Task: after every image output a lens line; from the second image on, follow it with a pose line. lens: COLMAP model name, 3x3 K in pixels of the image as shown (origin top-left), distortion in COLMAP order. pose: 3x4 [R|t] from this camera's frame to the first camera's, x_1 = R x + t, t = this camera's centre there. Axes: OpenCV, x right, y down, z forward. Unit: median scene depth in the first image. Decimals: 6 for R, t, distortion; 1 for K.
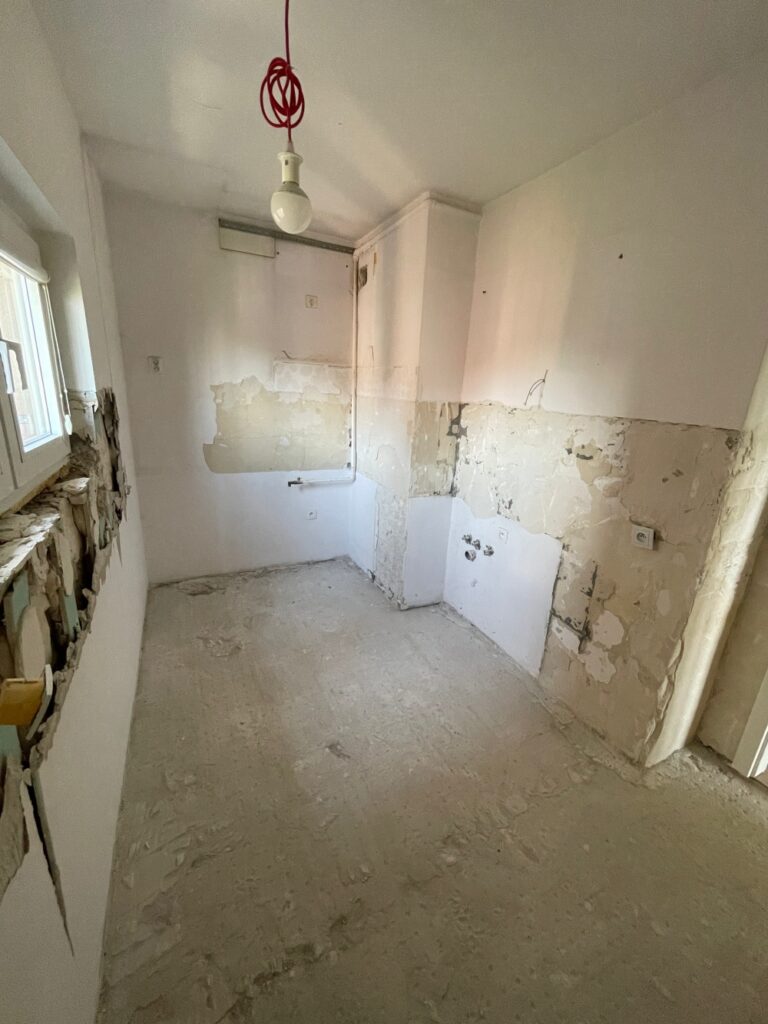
lens RADIAL K [[412.9, 0, 389.9], [0, 412.9, 507.3], [0, 0, 1]] dist [-0.000148, 0.000062]
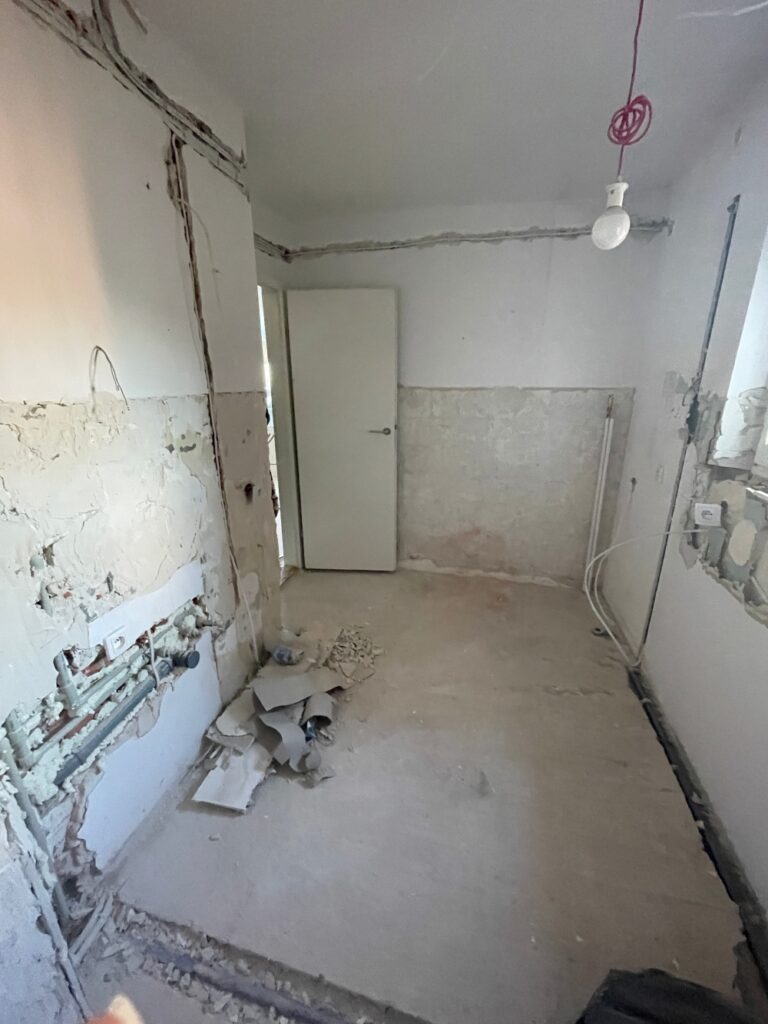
lens RADIAL K [[412.9, 0, 391.6], [0, 412.9, 518.0], [0, 0, 1]] dist [-0.000148, 0.000062]
pose [[-0.766996, -0.248312, 0.591657, -0.338305], [0.145997, 0.830362, 0.537759, -0.370207], [-0.624821, 0.498839, -0.600631, 1.249904]]
